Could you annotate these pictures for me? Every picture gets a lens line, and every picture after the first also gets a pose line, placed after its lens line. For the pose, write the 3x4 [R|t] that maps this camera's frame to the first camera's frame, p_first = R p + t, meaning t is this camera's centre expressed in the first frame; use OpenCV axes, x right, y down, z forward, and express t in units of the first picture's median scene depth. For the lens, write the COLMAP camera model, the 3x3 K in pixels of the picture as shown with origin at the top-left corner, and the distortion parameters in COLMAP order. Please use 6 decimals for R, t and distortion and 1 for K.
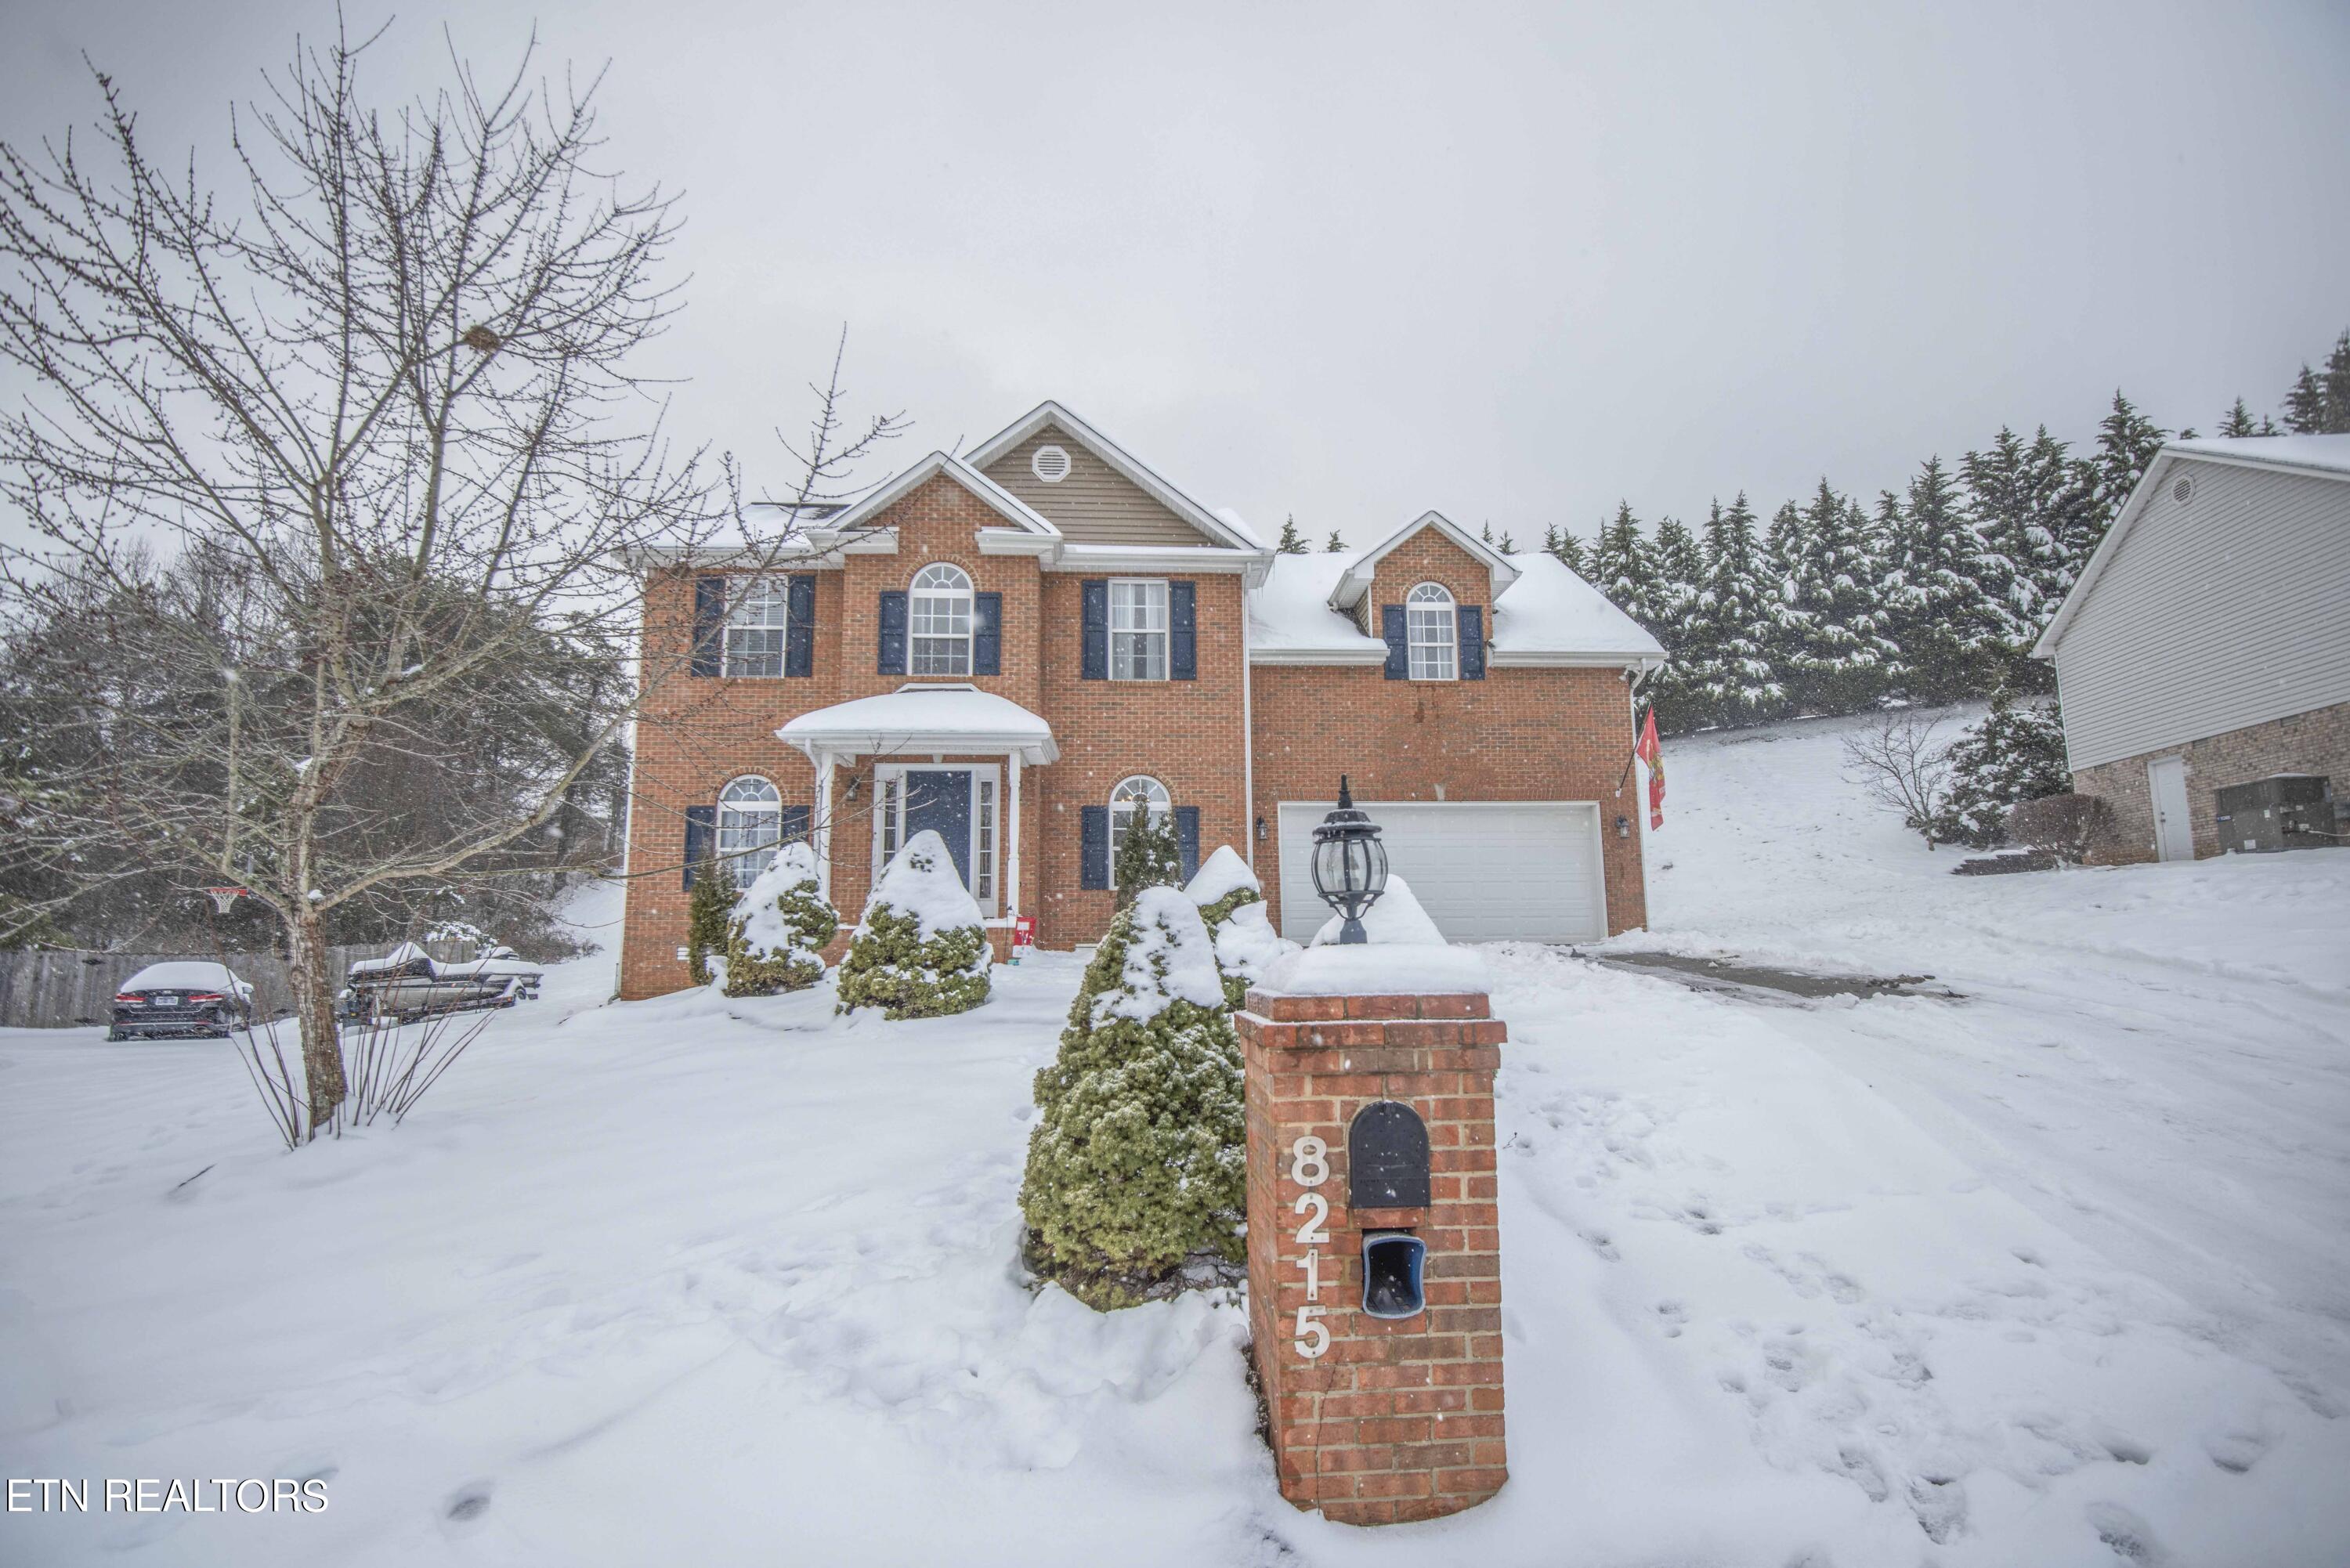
lens RADIAL K [[1081.8, 0, 1183.1], [0, 1081.8, 785.1], [0, 0, 1]] dist [-0.017982, -0.011440]
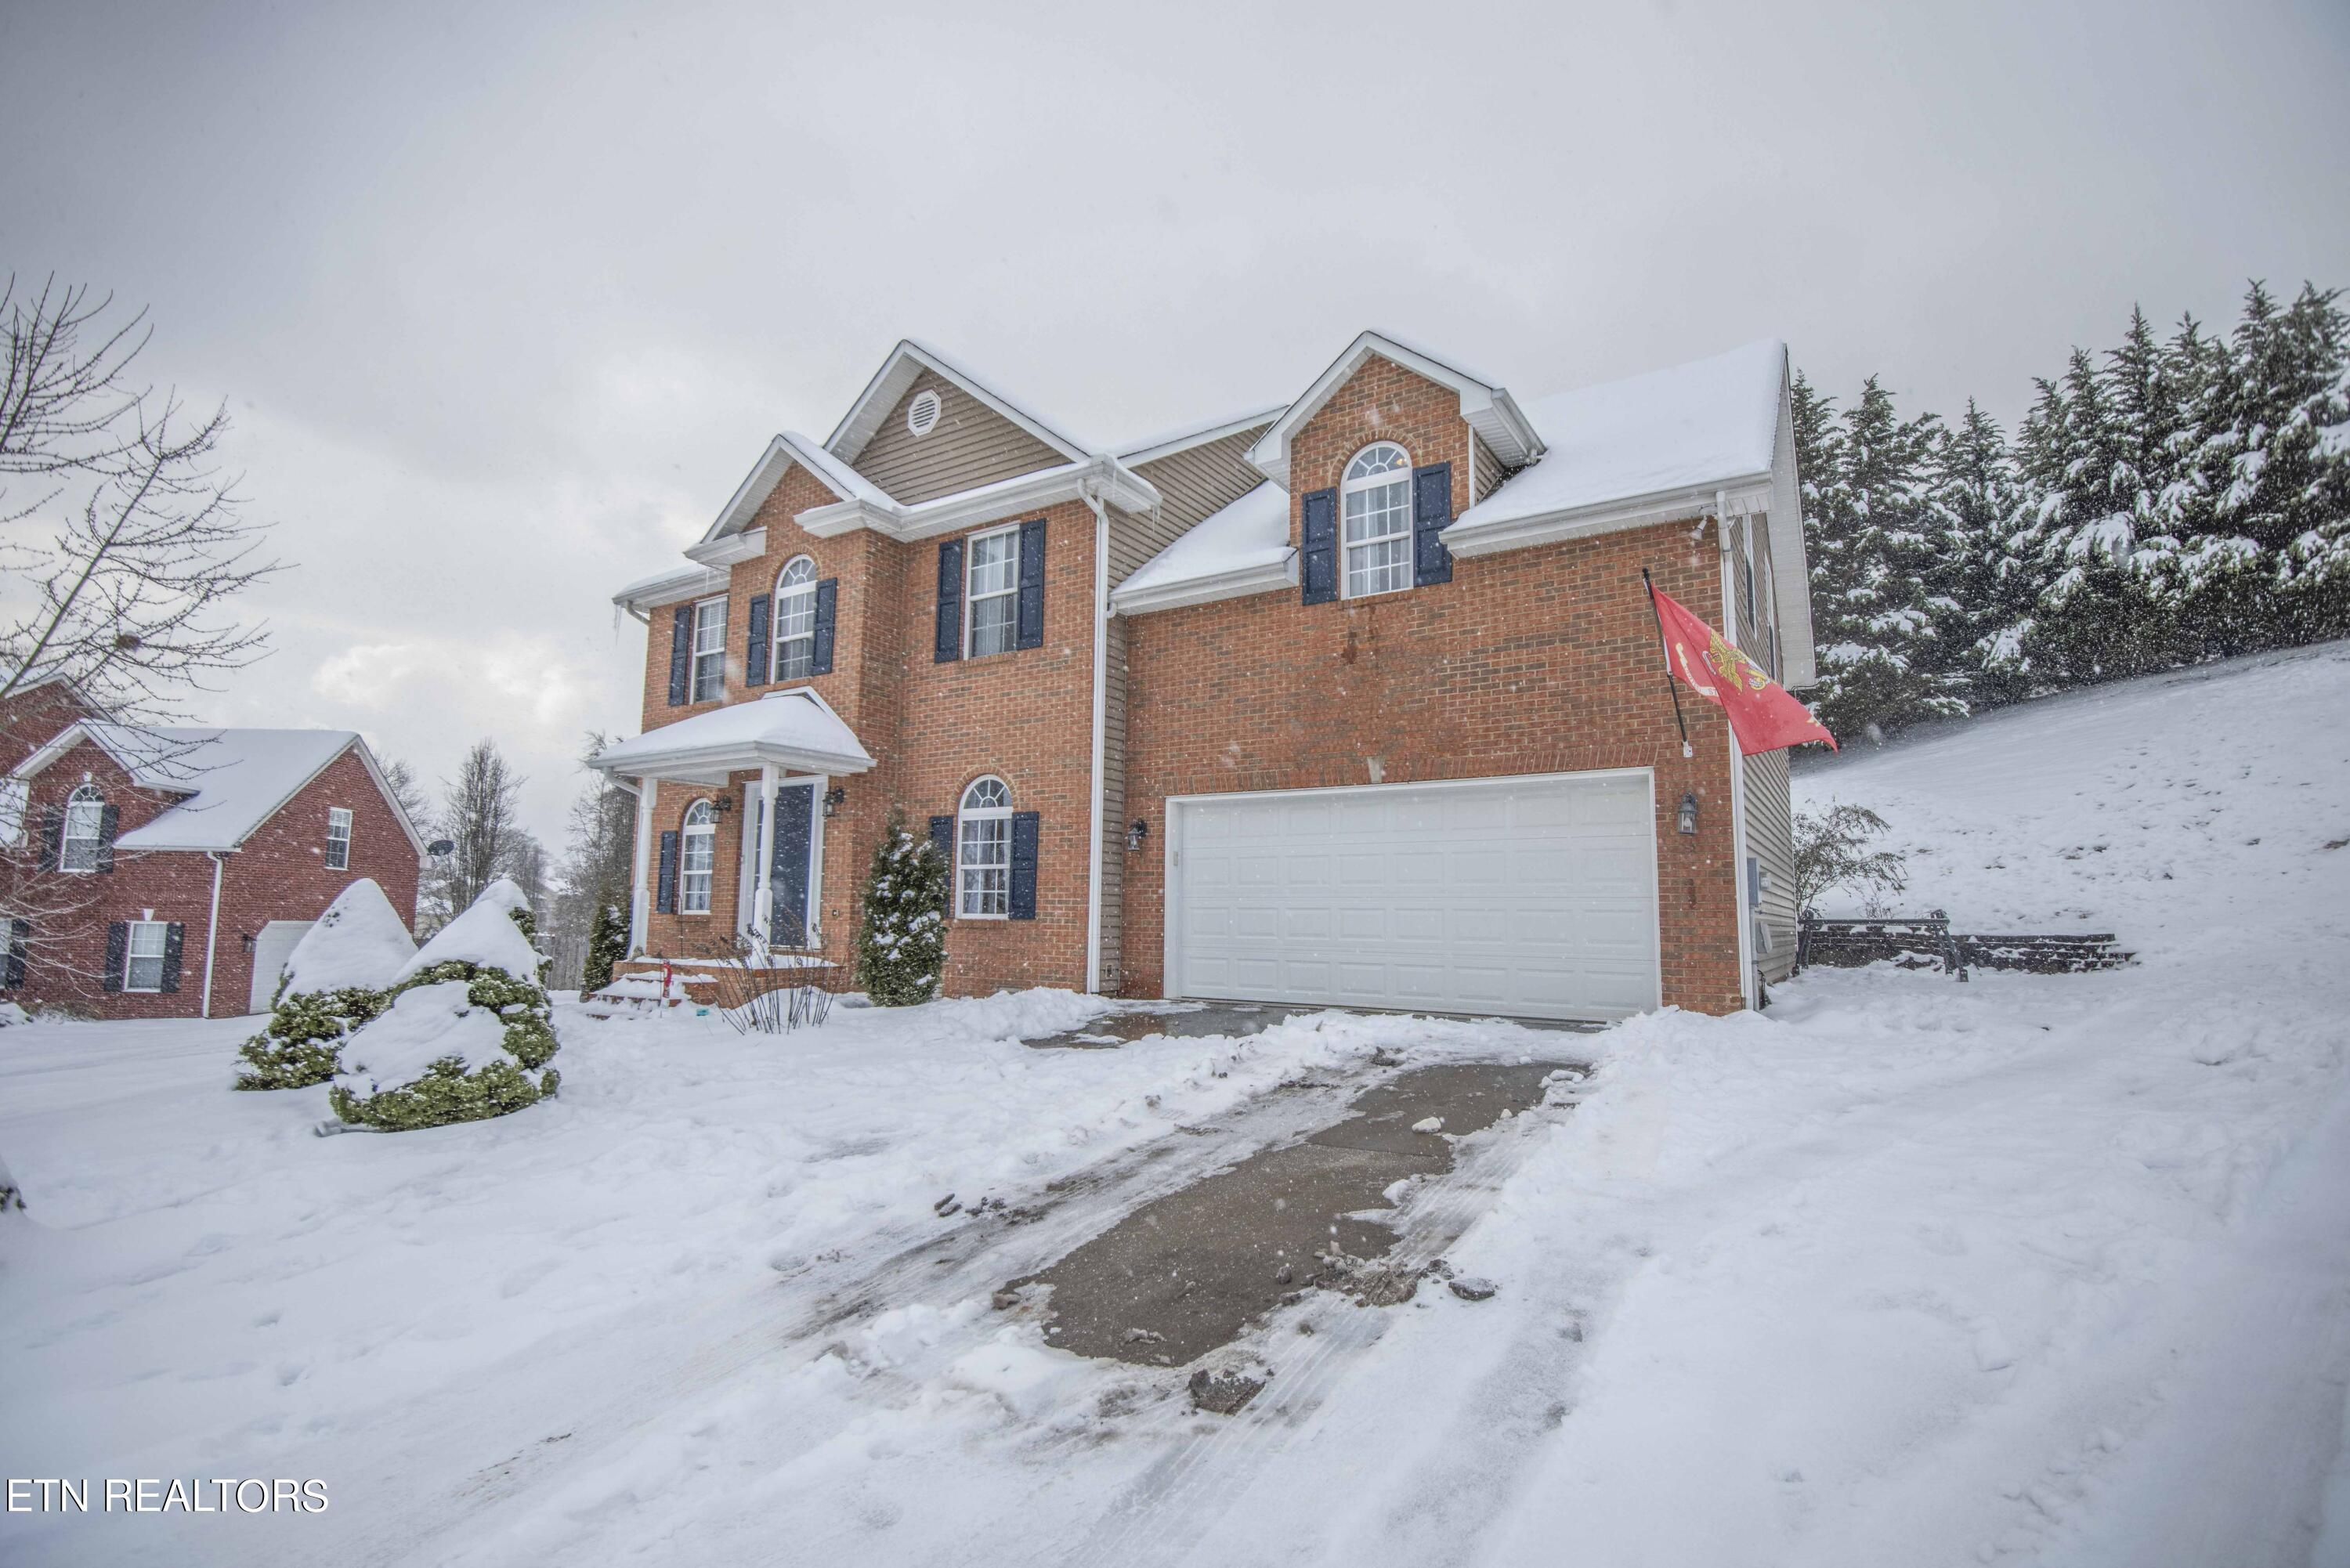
lens RADIAL K [[1081.8, 0, 1169.9], [0, 1081.8, 788.4], [0, 0, 1]] dist [-0.017982, -0.011440]
pose [[0.805332, -0.052610, -0.590484, 0.519411], [0.070590, 0.997478, 0.007403, 0.004161], [0.588606, -0.047644, 0.807015, 0.414899]]
